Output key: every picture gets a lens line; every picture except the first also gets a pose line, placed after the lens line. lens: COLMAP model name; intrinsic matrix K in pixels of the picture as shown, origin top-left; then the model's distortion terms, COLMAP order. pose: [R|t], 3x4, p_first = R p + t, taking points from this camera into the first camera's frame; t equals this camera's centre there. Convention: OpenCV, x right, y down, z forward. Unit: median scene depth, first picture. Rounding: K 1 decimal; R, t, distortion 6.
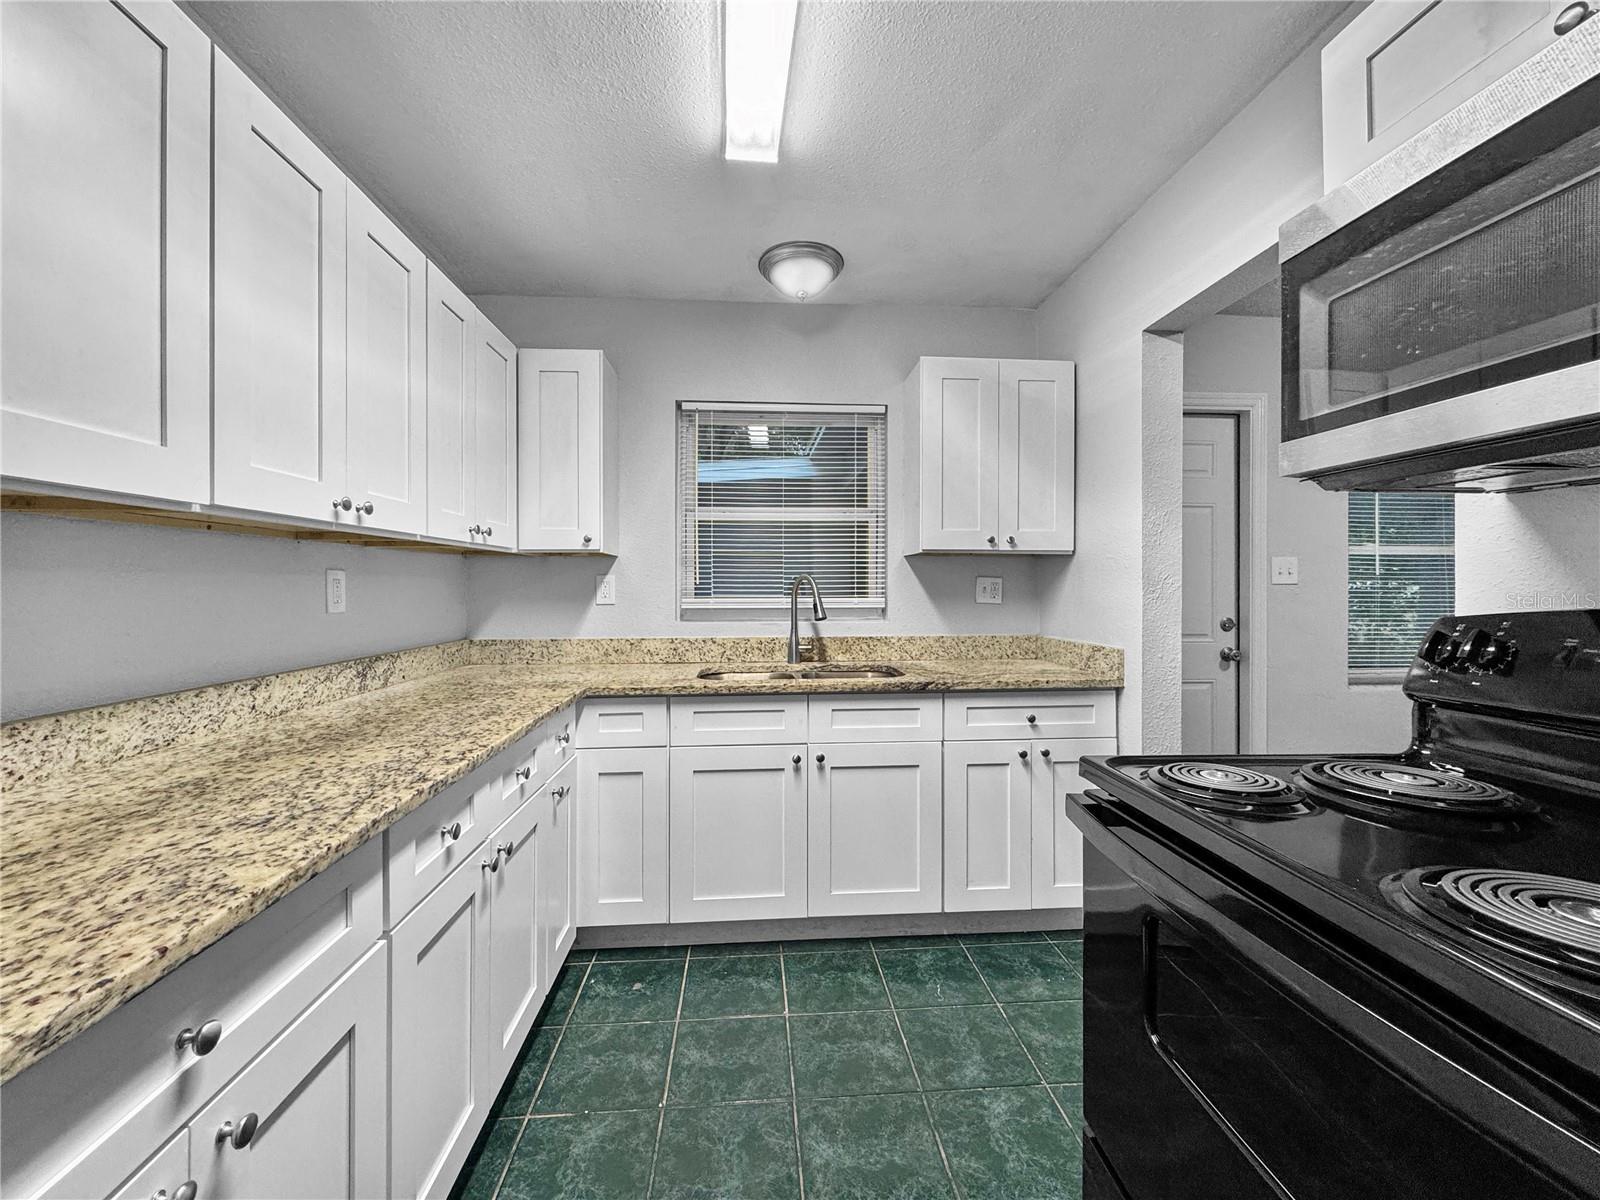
lens RADIAL K [[651.2, 0, 800.3], [0, 651.2, 588.6], [0, 0, 1]] dist [-0.000286, -0.000493]
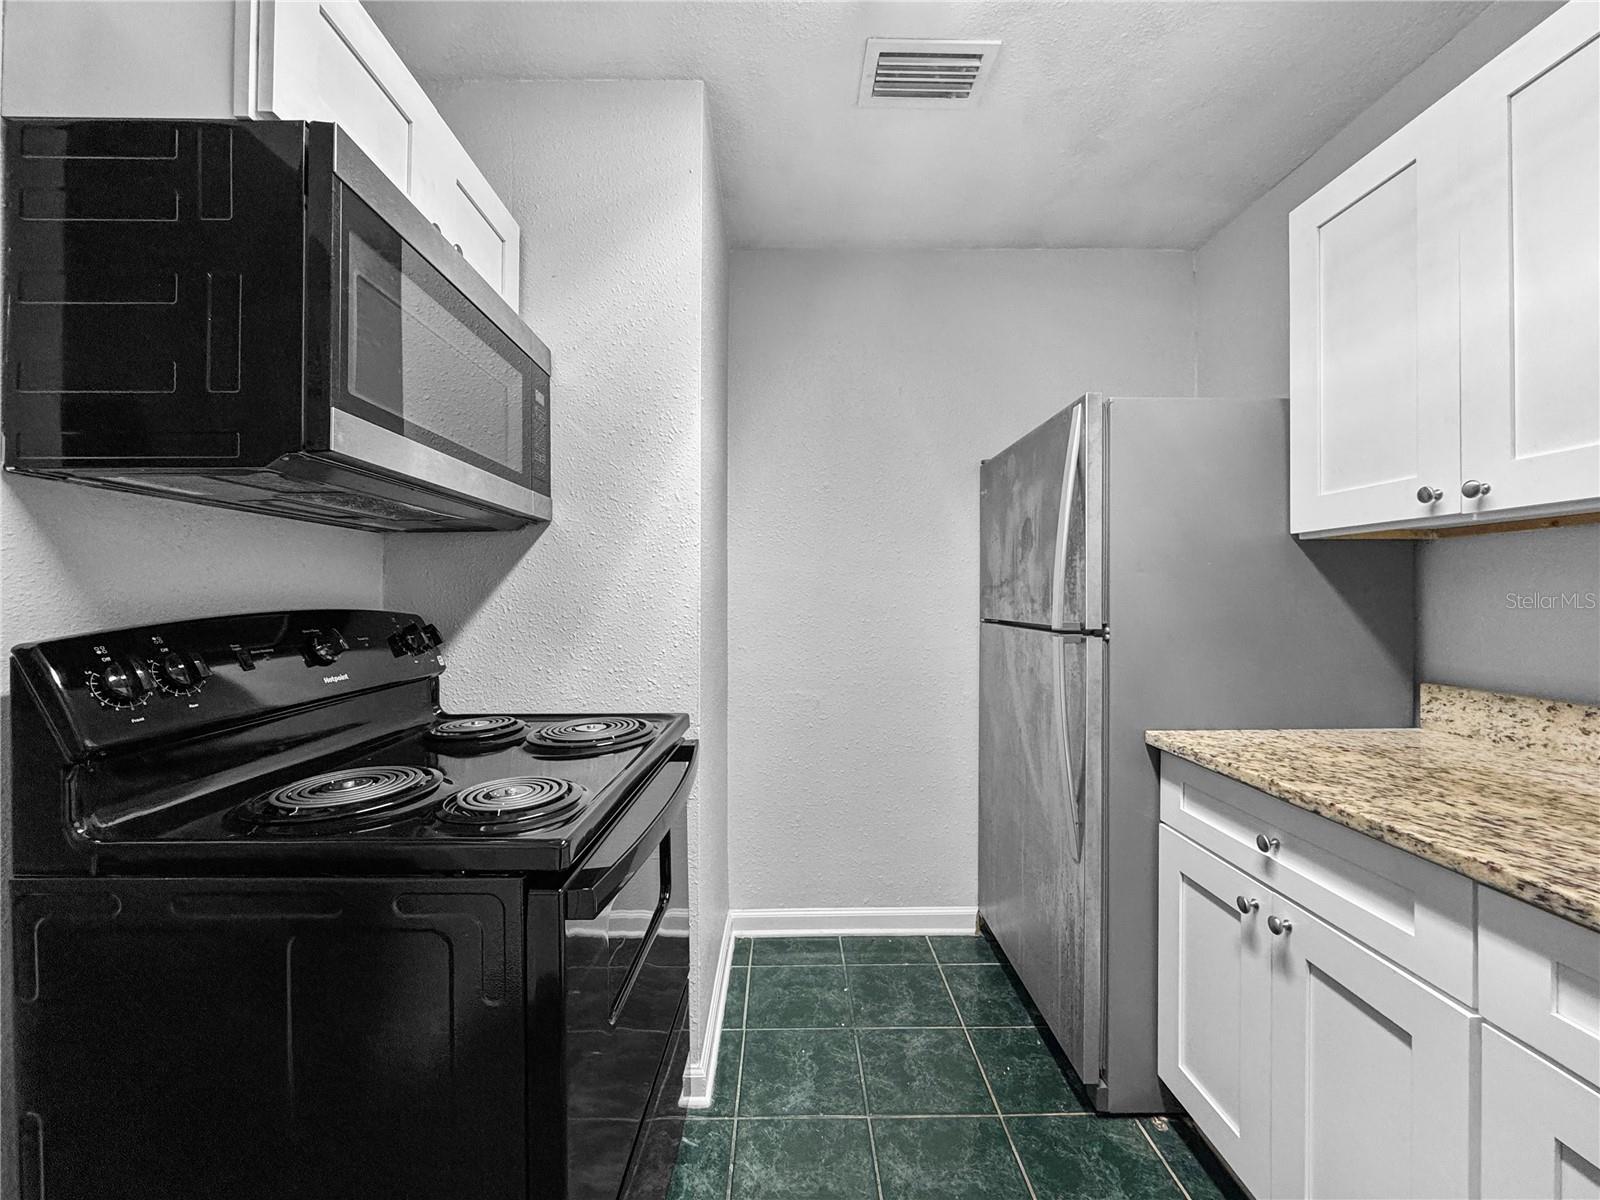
lens RADIAL K [[651.2, 0, 797.6], [0, 651.2, 593.3], [0, 0, 1]] dist [-0.000286, -0.000493]
pose [[-0.998454, -0.012239, 0.054224, 0.205562], [-0.011801, 0.999895, 0.008395, 0.016784], [-0.054321, 0.007742, -0.998493, 2.403275]]
